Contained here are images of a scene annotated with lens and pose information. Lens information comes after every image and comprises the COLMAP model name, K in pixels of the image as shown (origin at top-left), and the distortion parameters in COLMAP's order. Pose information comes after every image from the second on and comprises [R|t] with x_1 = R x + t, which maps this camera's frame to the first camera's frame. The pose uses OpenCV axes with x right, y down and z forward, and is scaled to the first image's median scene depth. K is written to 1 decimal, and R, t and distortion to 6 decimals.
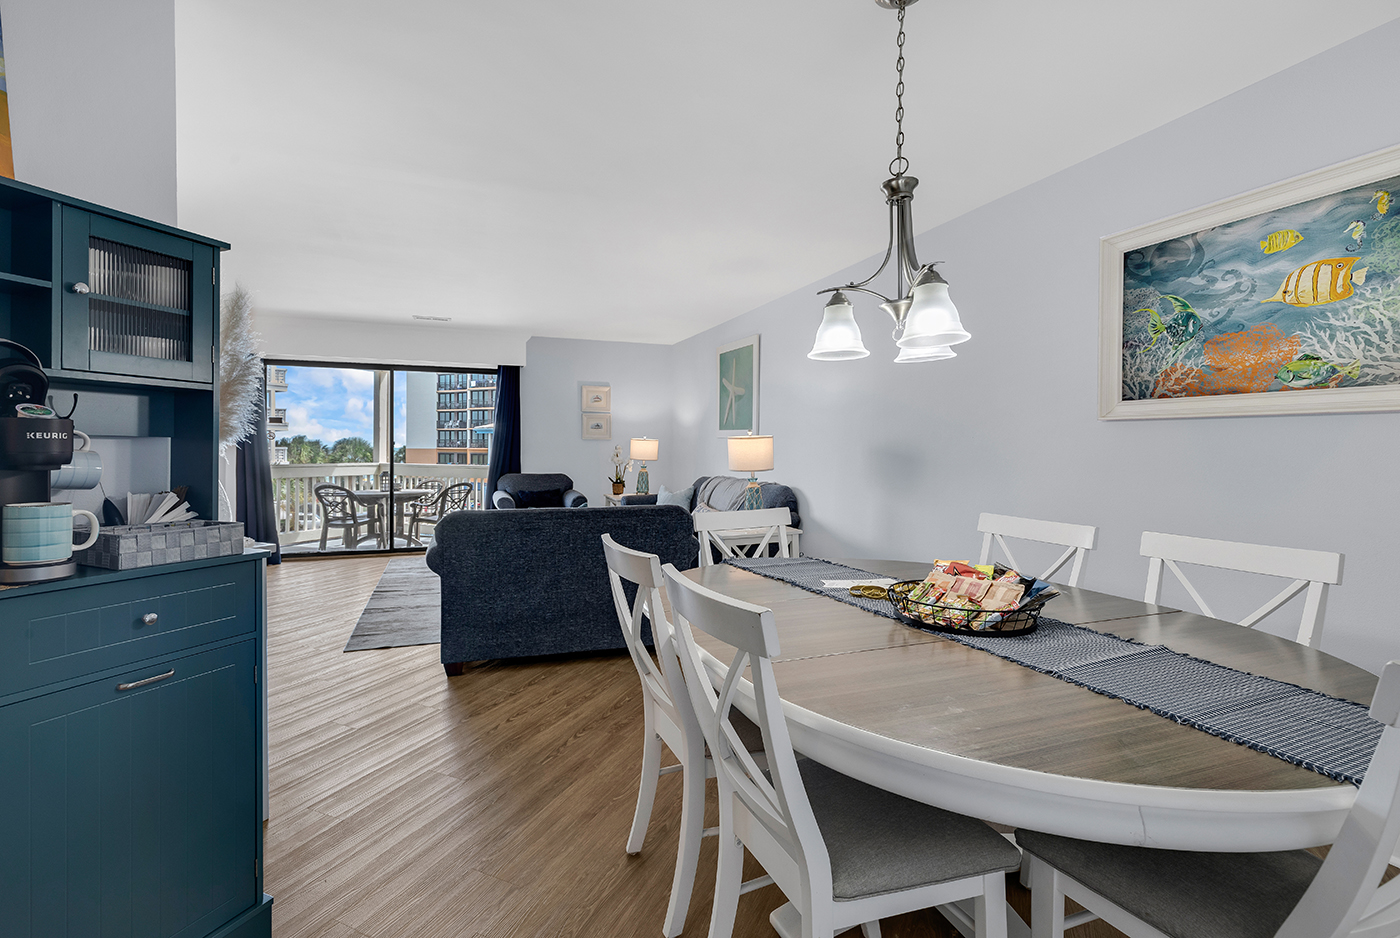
lens RADIAL K [[636.5, 0, 694.5], [0, 636.5, 455.0], [0, 0, 1]] dist [-0.000021, -0.000673]
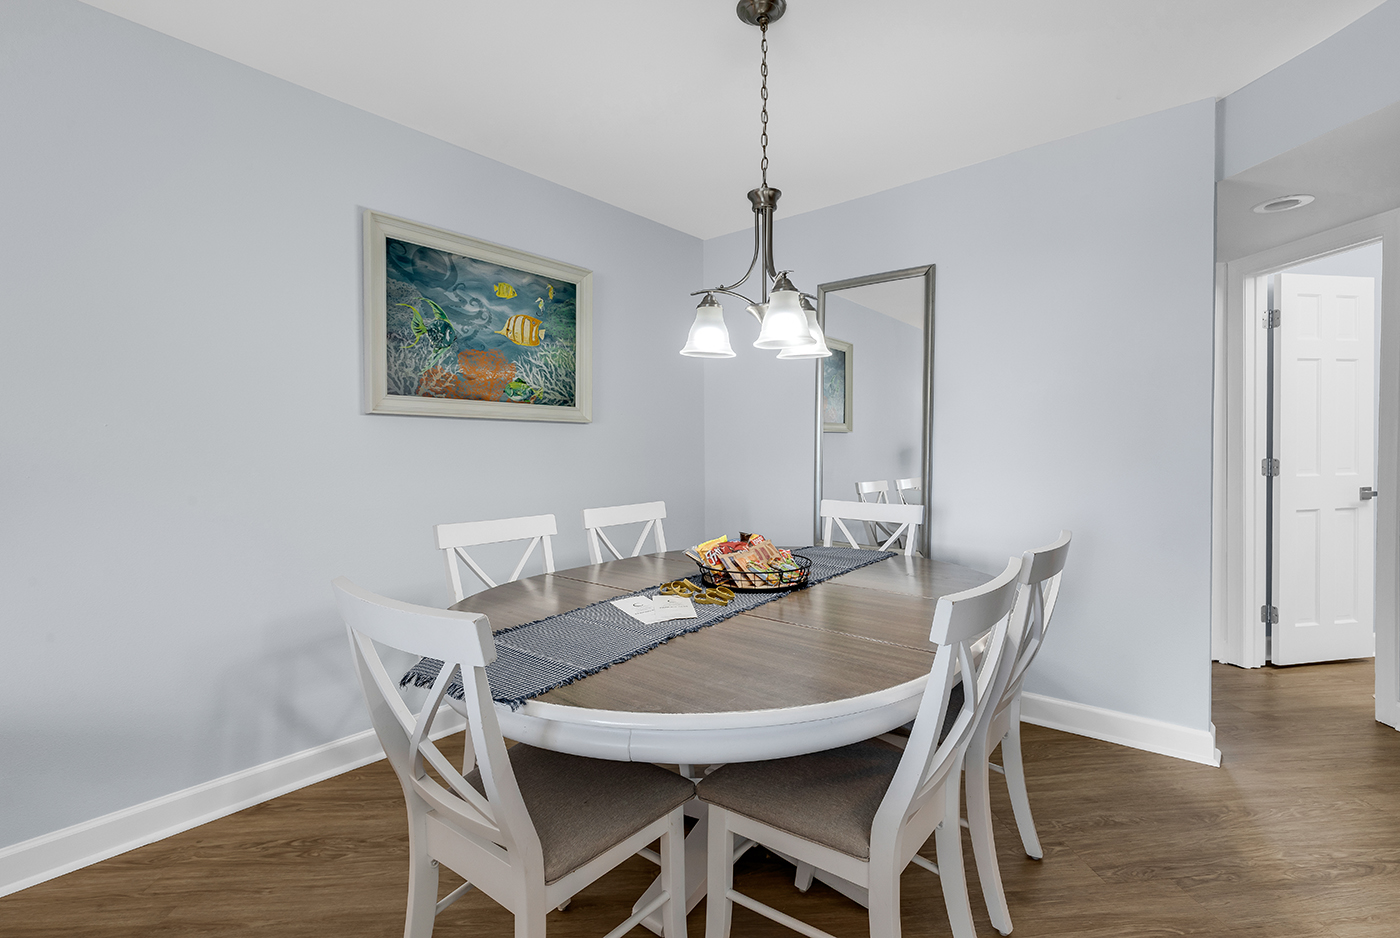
lens RADIAL K [[636.5, 0, 694.5], [0, 636.5, 455.0], [0, 0, 1]] dist [-0.000021, -0.000673]
pose [[-0.475052, -0.005924, 0.879938, -0.396245], [0.017662, 0.999712, 0.016266, -0.003151], [-0.879780, 0.023268, -0.474810, 1.123385]]
